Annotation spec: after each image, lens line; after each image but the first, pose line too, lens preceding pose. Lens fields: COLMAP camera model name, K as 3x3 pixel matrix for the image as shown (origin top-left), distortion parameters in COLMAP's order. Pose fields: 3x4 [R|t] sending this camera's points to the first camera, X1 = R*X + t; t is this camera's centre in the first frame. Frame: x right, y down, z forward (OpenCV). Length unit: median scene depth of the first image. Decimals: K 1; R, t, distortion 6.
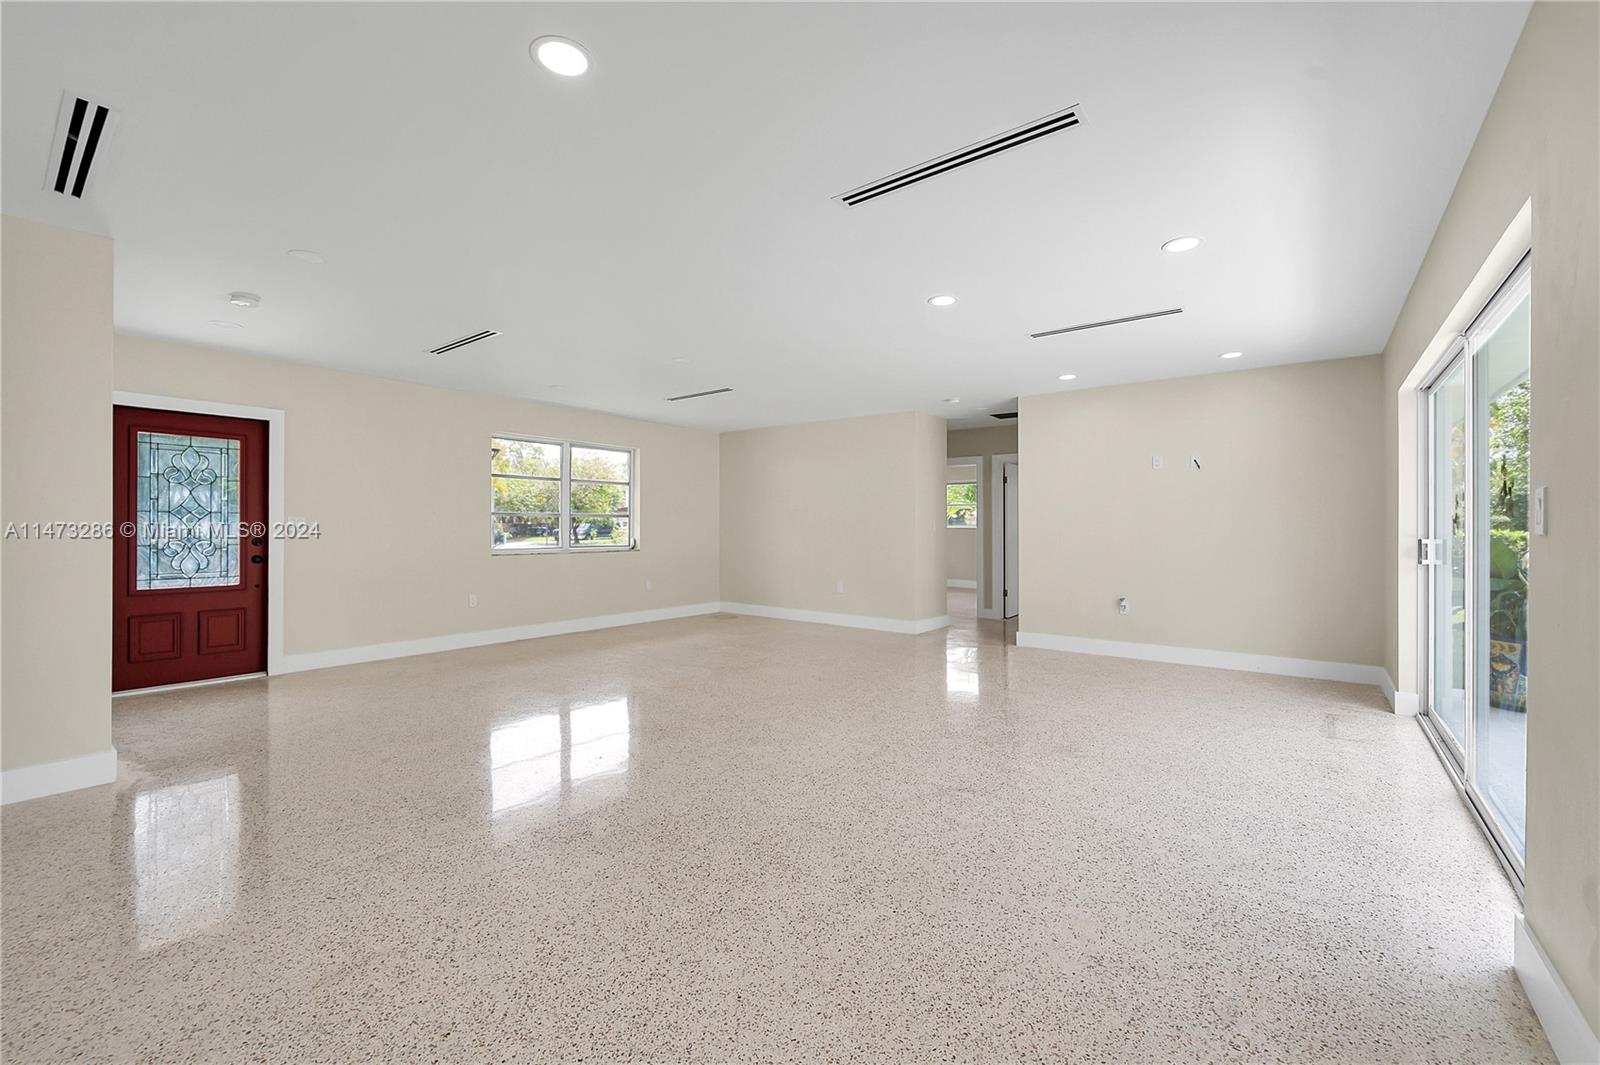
lens RADIAL K [[647.1, 0, 802.6], [0, 647.1, 531.5], [0, 0, 1]] dist [-0.000631, -0.000280]
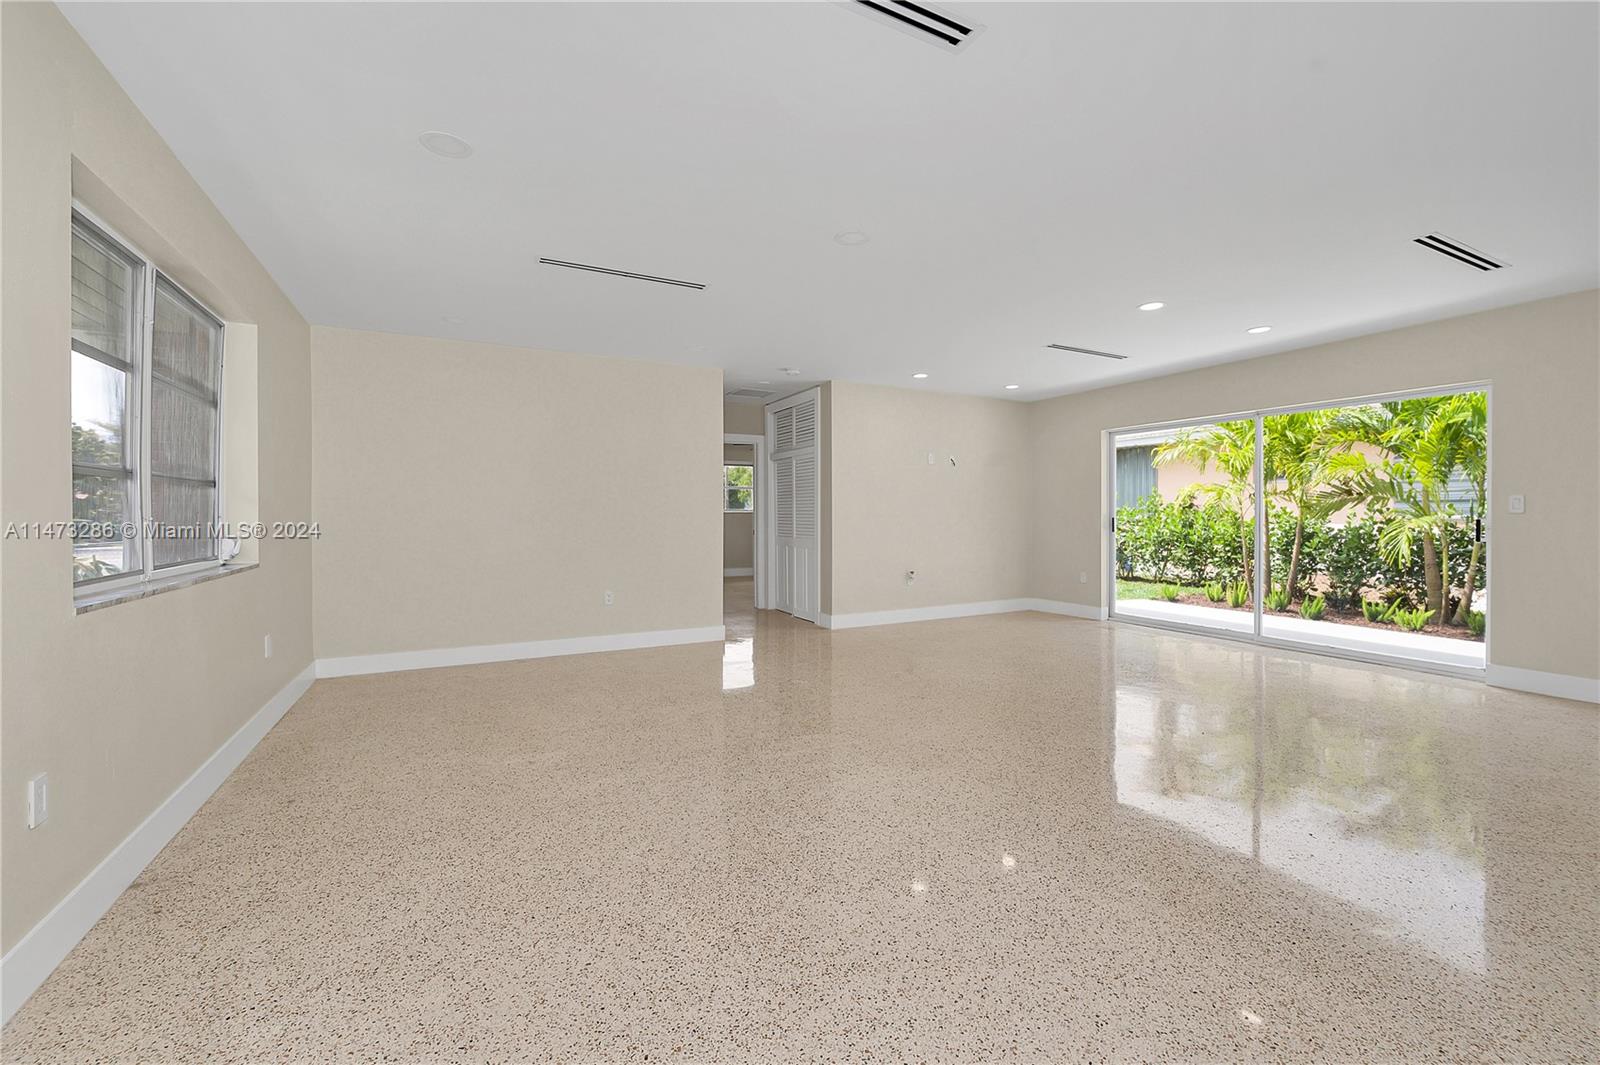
lens RADIAL K [[659.5, 0, 812.1], [0, 659.5, 522.2], [0, 0, 1]] dist [-0.000751, -0.000147]
pose [[0.407214, -0.013472, 0.913233, -0.891788], [0.006574, 0.999909, 0.011820, -0.002094], [-0.913309, 0.001190, 0.407266, 0.905916]]
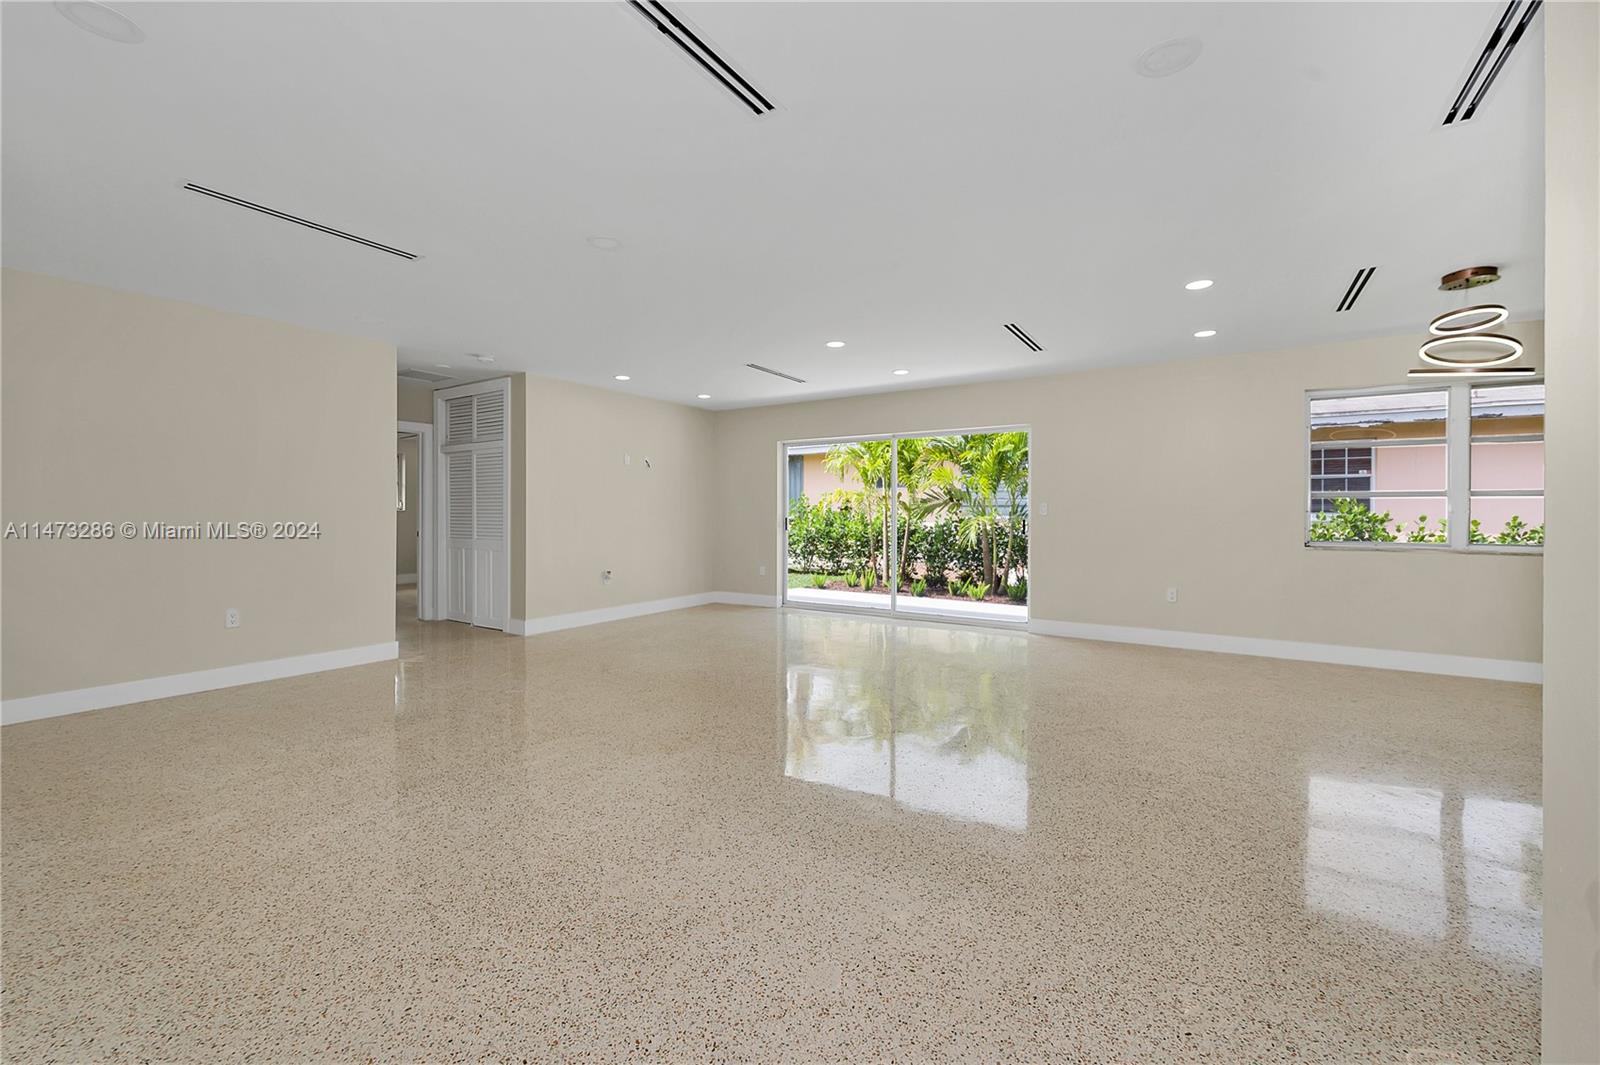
lens RADIAL K [[652.5, 0, 806.5], [0, 652.5, 527.5], [0, 0, 1]] dist [-0.000961, 0.000642]
pose [[-0.092380, -0.023062, 0.995457, -0.956713], [0.000950, 0.999729, 0.023250, -0.004930], [-0.995723, 0.003094, -0.092334, 1.002296]]
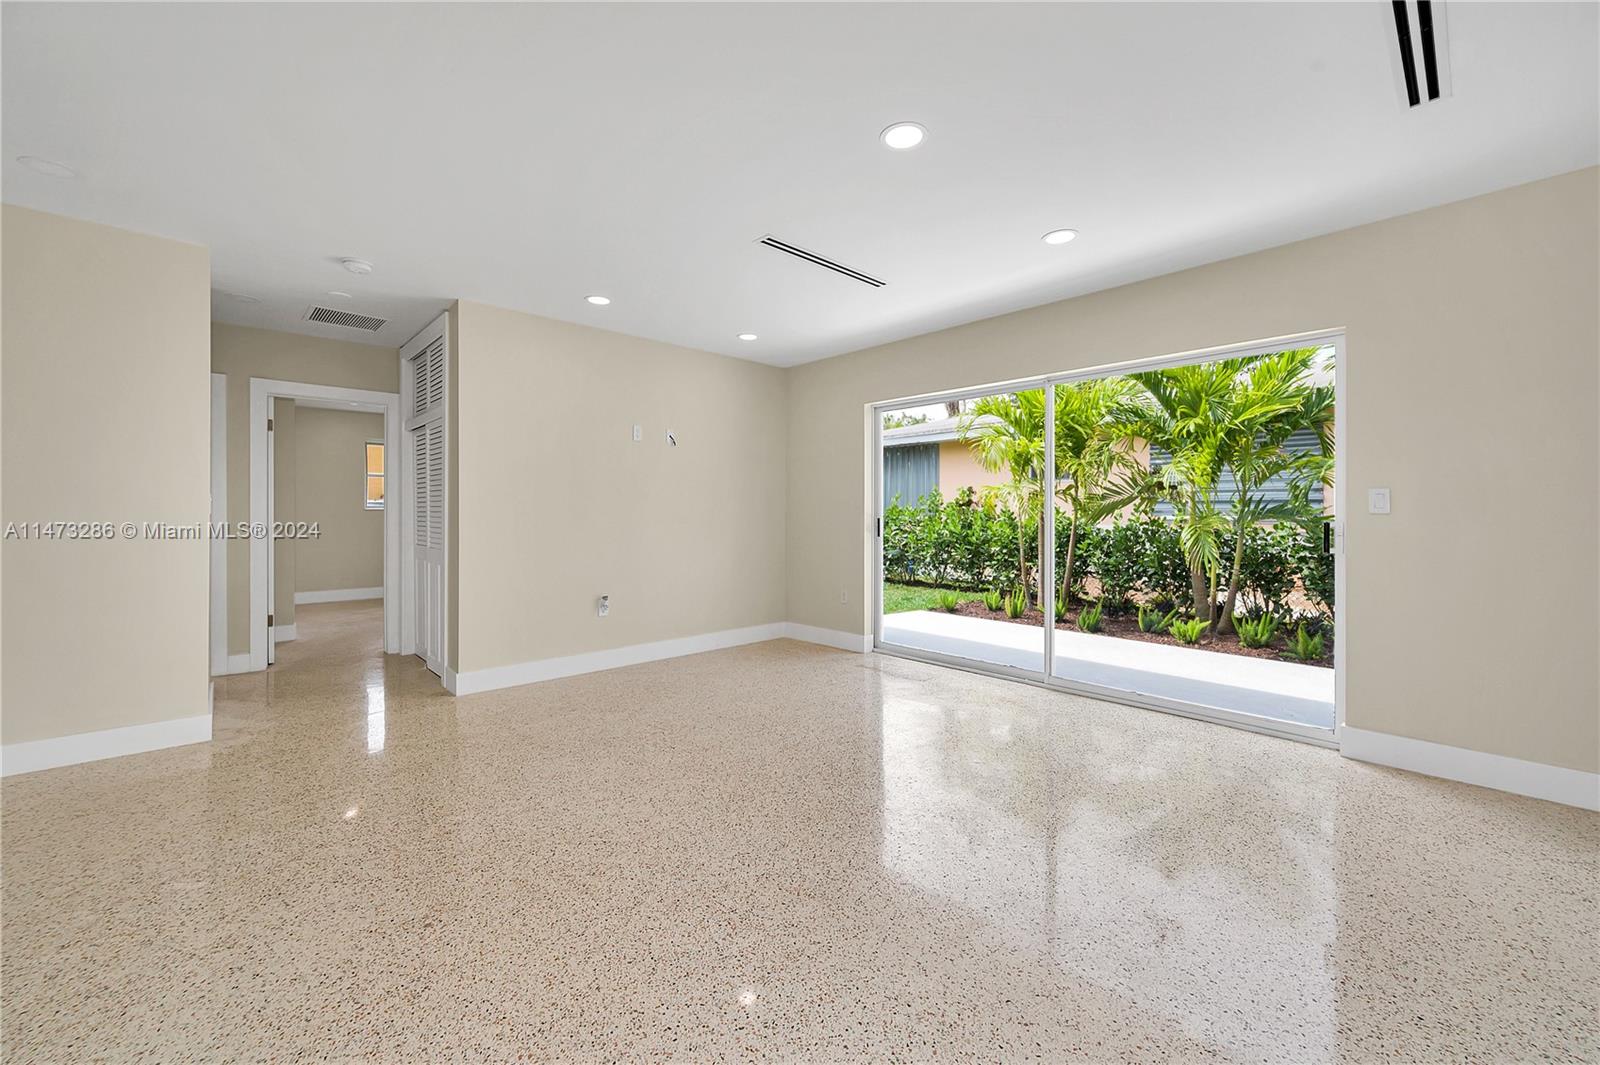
lens RADIAL K [[636.7, 0, 804.4], [0, 636.7, 515.5], [0, 0, 1]] dist [0.000270, 0.000053]
pose [[0.152354, -0.004851, 0.988314, -0.331646], [0.001845, 0.999988, 0.004624, -0.000412], [-0.988324, 0.001119, 0.152361, 0.846600]]
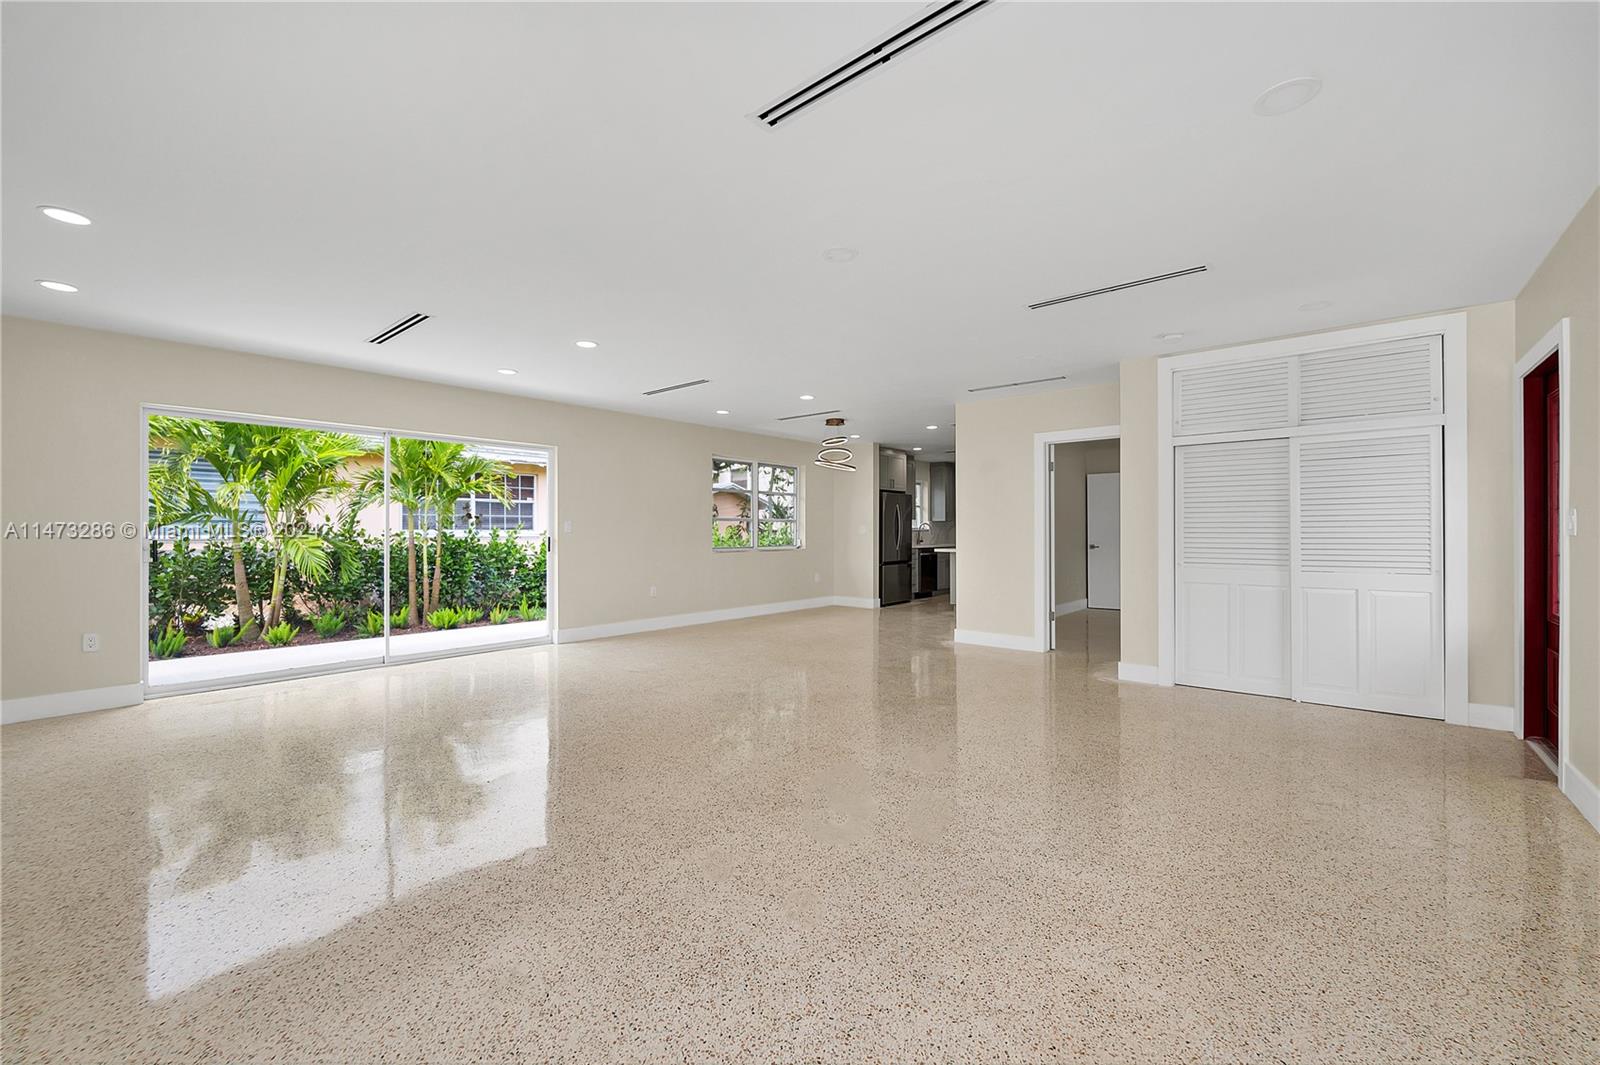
lens RADIAL K [[647.1, 0, 802.6], [0, 647.1, 531.5], [0, 0, 1]] dist [-0.000631, -0.000280]
pose [[-0.999398, -0.001194, 0.034684, -0.197096], [-0.001065, 0.999992, 0.003748, -0.005904], [-0.034688, 0.003709, -0.999391, 1.861395]]
